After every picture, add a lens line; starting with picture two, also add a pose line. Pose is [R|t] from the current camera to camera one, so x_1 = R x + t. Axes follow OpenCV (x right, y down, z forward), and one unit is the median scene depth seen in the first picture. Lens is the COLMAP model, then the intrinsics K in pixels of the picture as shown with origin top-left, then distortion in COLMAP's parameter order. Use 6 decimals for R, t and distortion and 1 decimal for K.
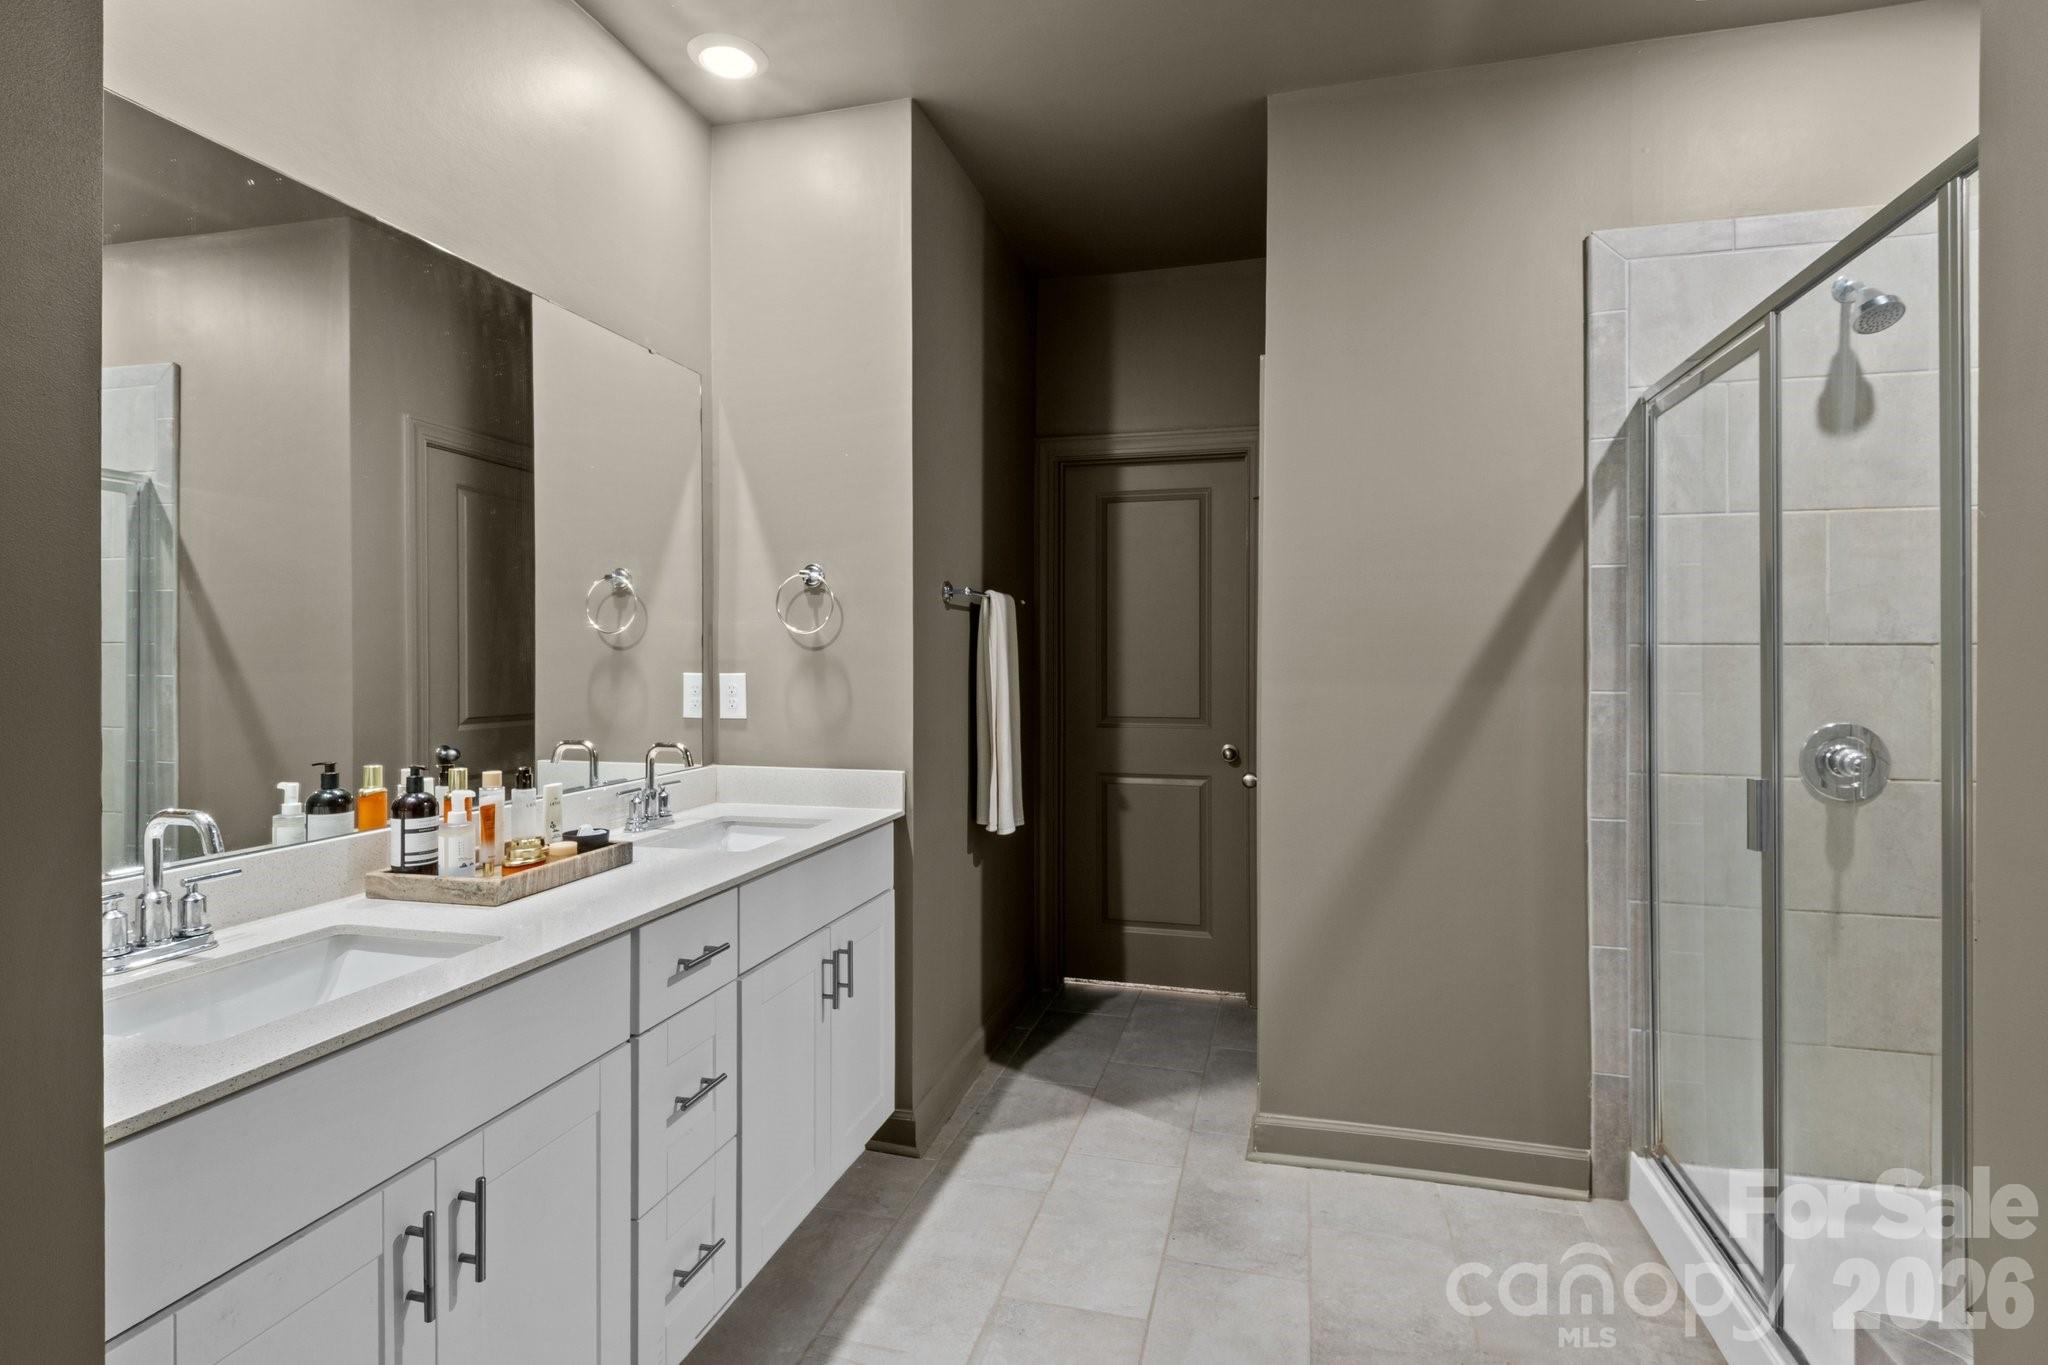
lens RADIAL K [[1016.8, 0, 1022.5], [0, 1016.8, 666.1], [0, 0, 1]] dist [0.014571, -0.000072]
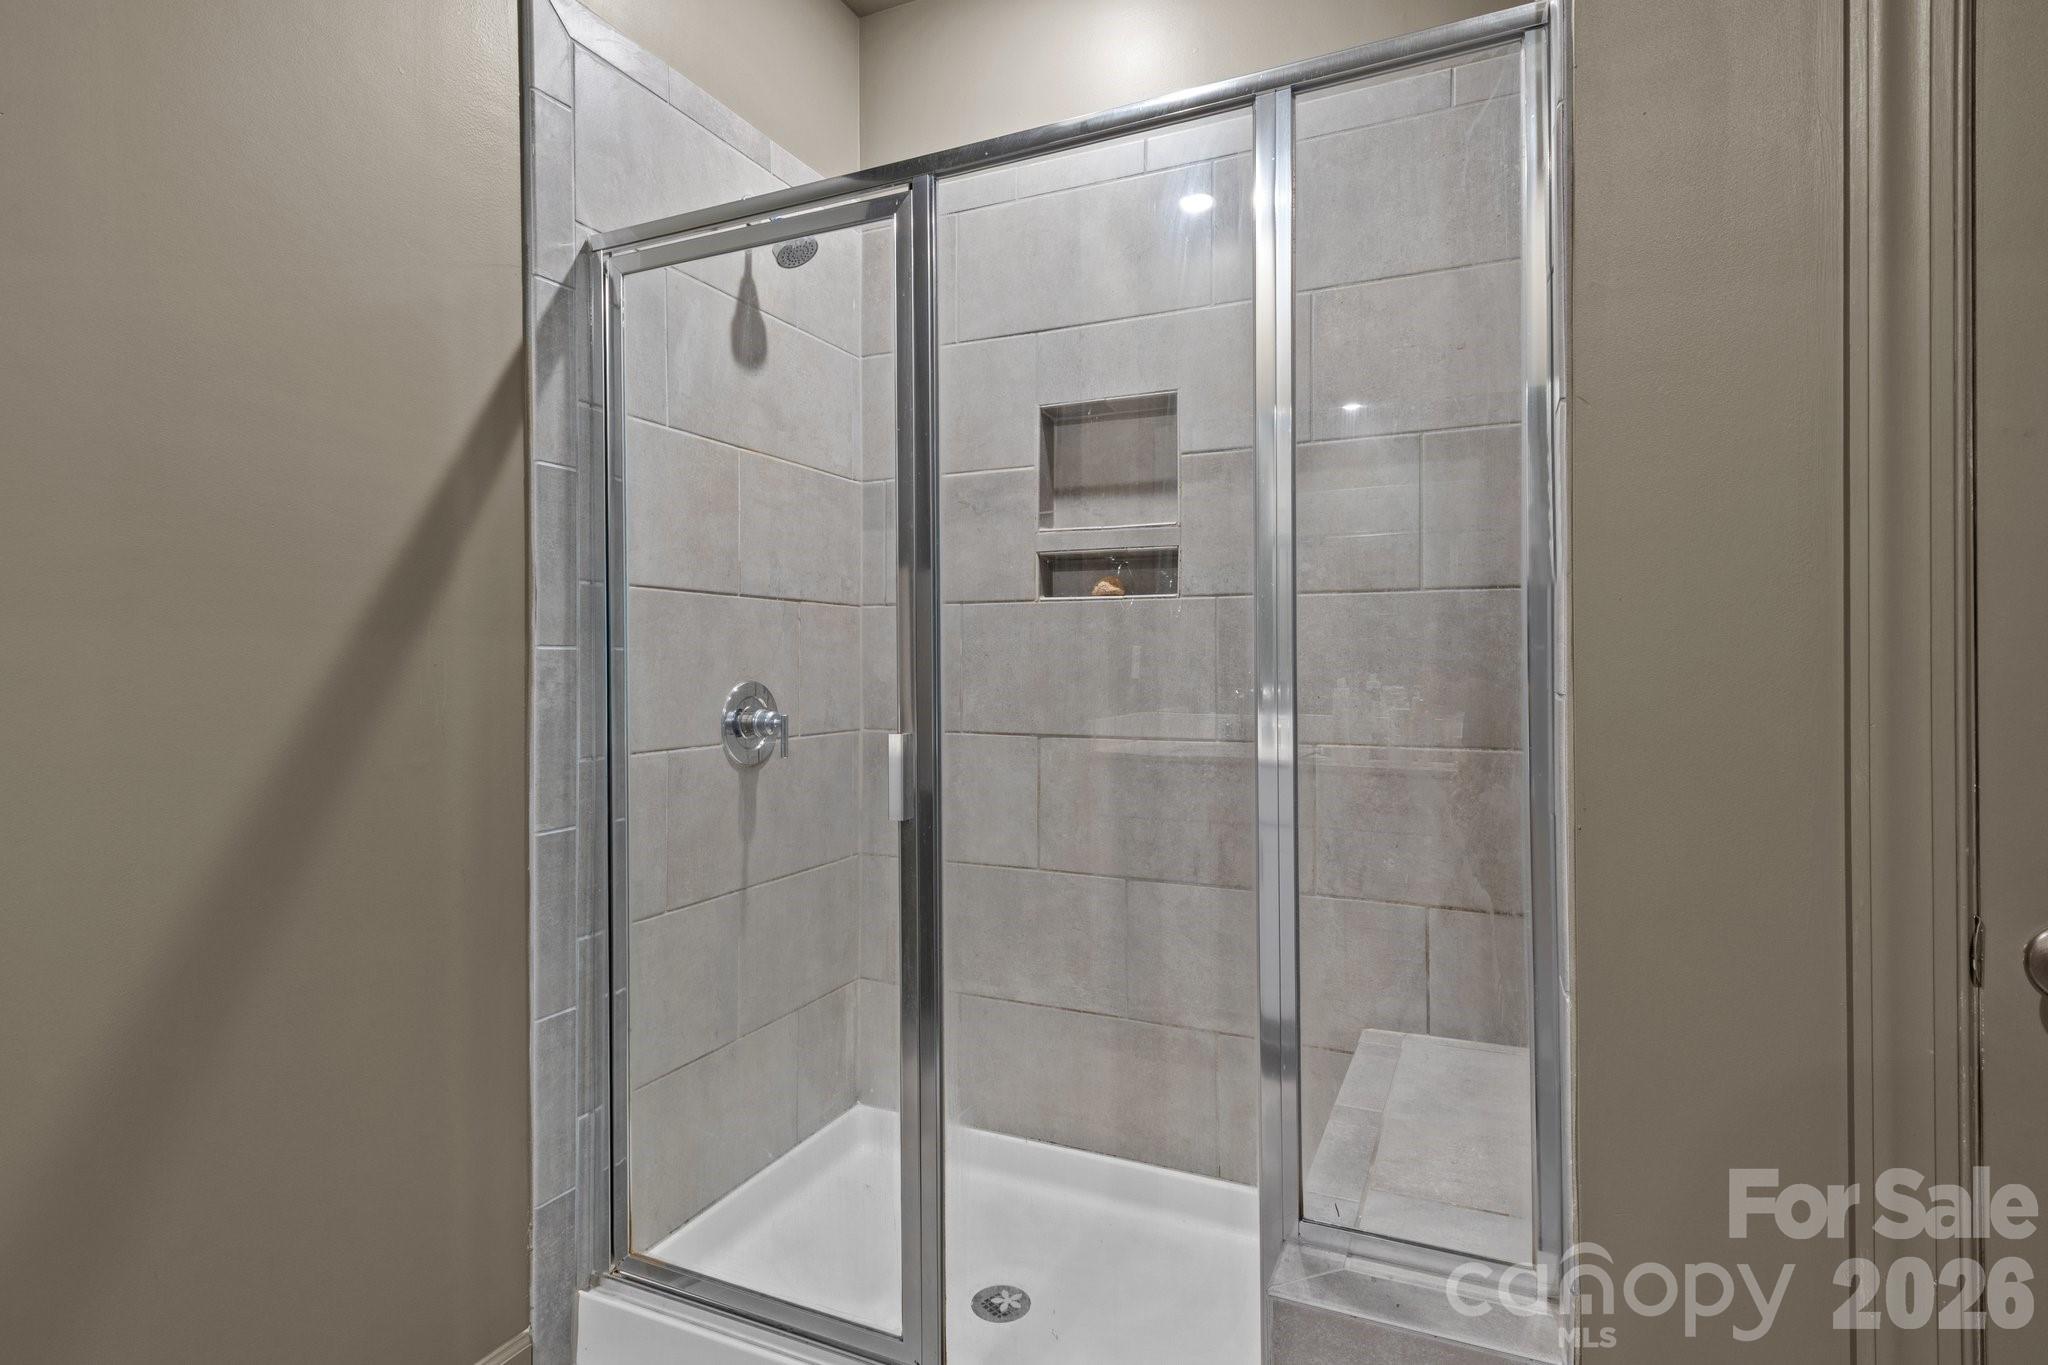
lens RADIAL K [[1016.8, 0, 1024.0], [0, 1016.8, 661.8], [0, 0, 1]] dist [0.014571, -0.000072]
pose [[0.173277, 0.001713, 0.984872, -0.056822], [0.019176, 0.999803, -0.005112, 0.044846], [-0.984686, 0.019772, 0.173210, 0.565104]]
